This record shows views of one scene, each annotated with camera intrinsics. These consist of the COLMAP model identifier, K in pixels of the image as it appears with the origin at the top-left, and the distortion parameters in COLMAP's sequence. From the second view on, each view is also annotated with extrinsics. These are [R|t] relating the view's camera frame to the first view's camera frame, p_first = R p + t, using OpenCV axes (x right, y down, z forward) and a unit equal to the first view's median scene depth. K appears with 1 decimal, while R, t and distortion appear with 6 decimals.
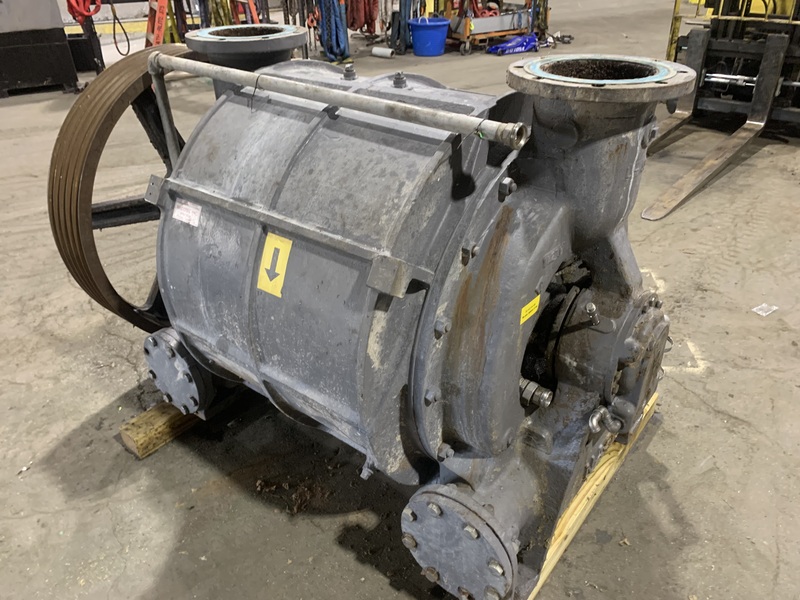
lens RADIAL K [[605.7, 0, 400.0], [0, 605.7, 300.0], [0, 0, 1]] dist [0.001846, 0.002157]
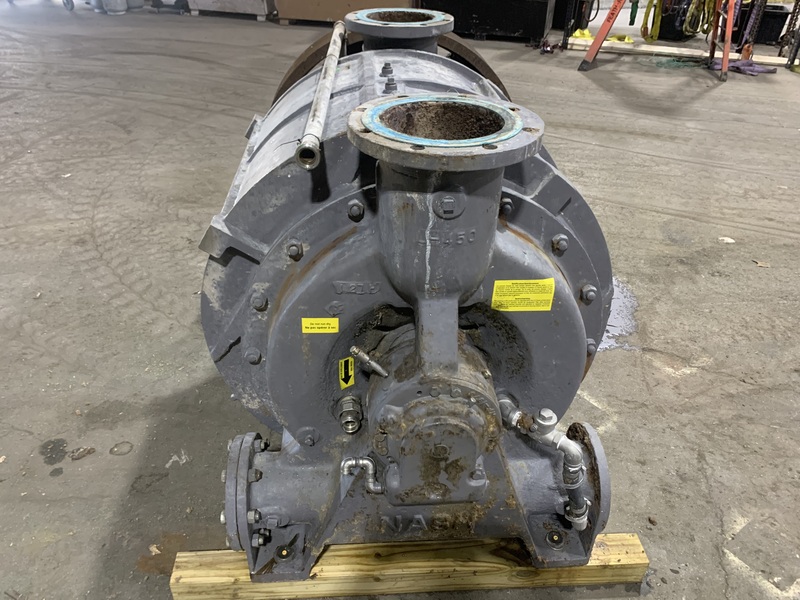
lens RADIAL K [[605.7, 0, 400.0], [0, 605.7, 300.0], [0, 0, 1]] dist [0.001846, 0.002157]
pose [[0.686300, 0.440327, -0.578882, 0.746342], [-0.414547, 0.890793, 0.186113, -0.229112], [0.597615, 0.112244, 0.793888, 0.223203]]
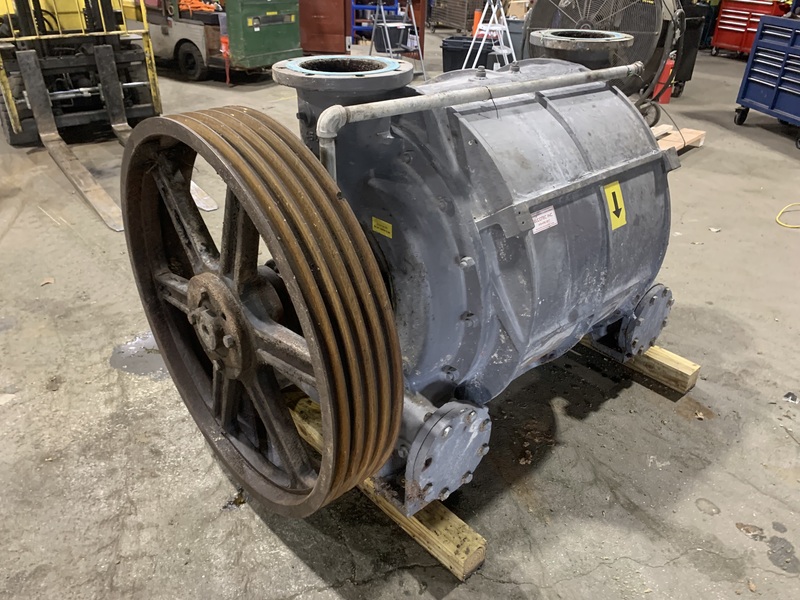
lens RADIAL K [[605.7, 0, 400.0], [0, 605.7, 300.0], [0, 0, 1]] dist [0.001846, 0.002157]
pose [[0.174177, -0.475005, 0.862573, -1.416808], [0.496264, 0.798932, 0.339750, -0.532410], [-0.850520, 0.368887, 0.374883, 0.908565]]
